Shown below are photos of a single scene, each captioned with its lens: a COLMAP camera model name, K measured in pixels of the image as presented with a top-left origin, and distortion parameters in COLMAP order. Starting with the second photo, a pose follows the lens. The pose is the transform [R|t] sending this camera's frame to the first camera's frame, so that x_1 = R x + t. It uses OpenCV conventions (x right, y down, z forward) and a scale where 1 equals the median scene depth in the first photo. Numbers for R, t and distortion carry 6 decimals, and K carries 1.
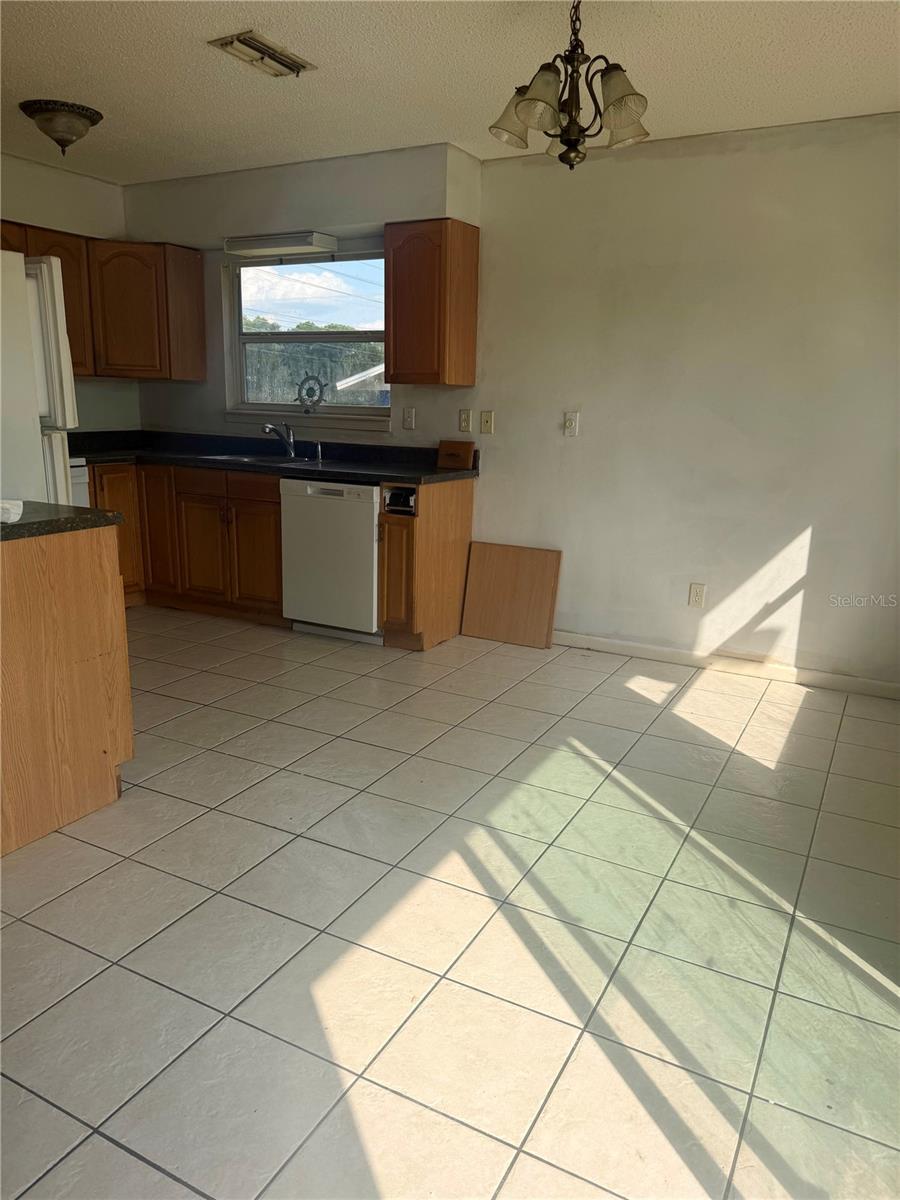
lens RADIAL K [[837.9, 0, 449.7], [0, 837.9, 621.5], [0, 0, 1]] dist [-0.004610, -0.006417]
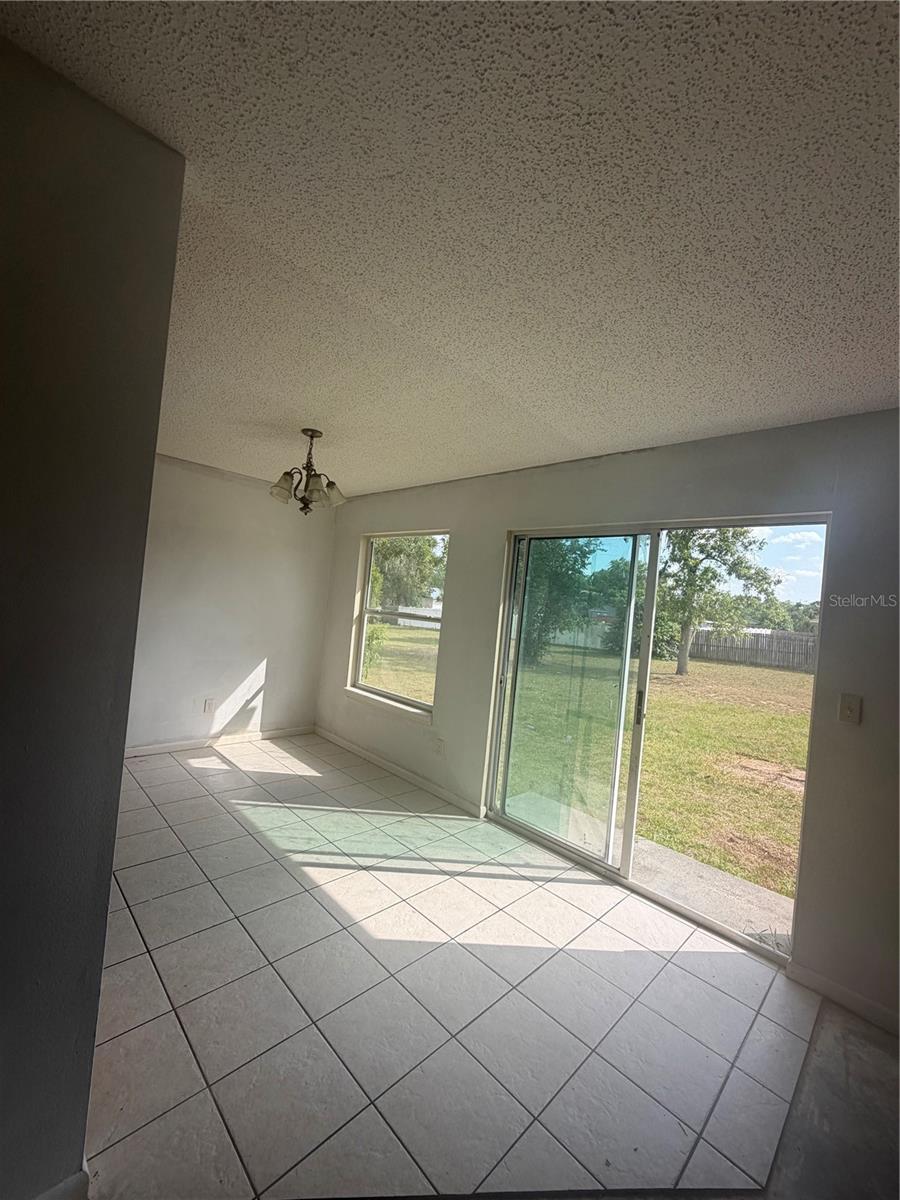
lens RADIAL K [[481.3, 0, 450.0], [0, 481.3, 600.0], [0, 0, 1]] dist [0.000145, 0.000030]
pose [[0.289704, 0.012277, 0.957038, -0.736934], [0.160211, 0.985188, -0.061136, -0.148422], [-0.943612, 0.171039, 0.283446, 0.263015]]
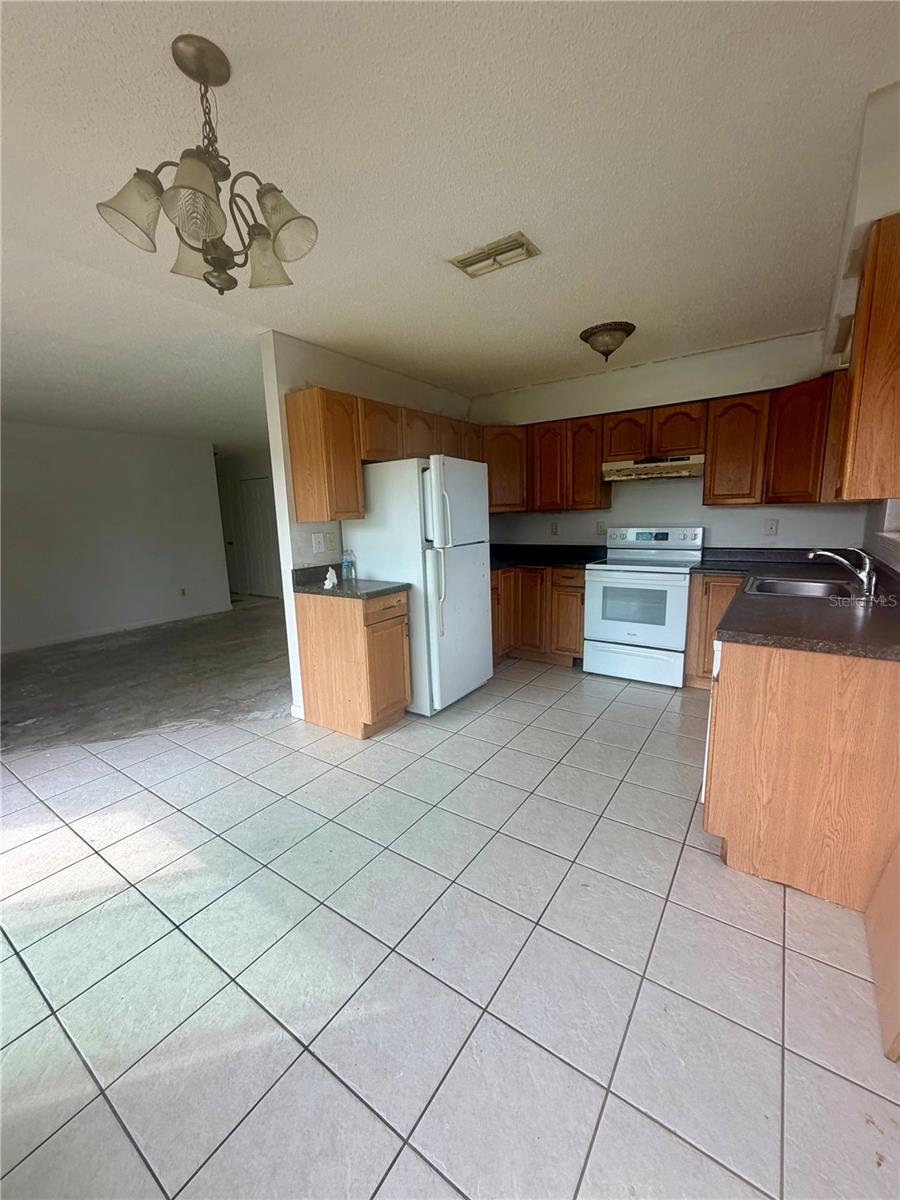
lens RADIAL K [[481.3, 0, 450.0], [0, 481.3, 600.0], [0, 0, 1]] dist [0.000145, 0.000030]
pose [[-0.117836, 0.153361, -0.981119, 0.548044], [-0.226184, 0.957888, 0.176895, -0.300488], [0.966931, 0.242759, -0.078186, 1.096410]]
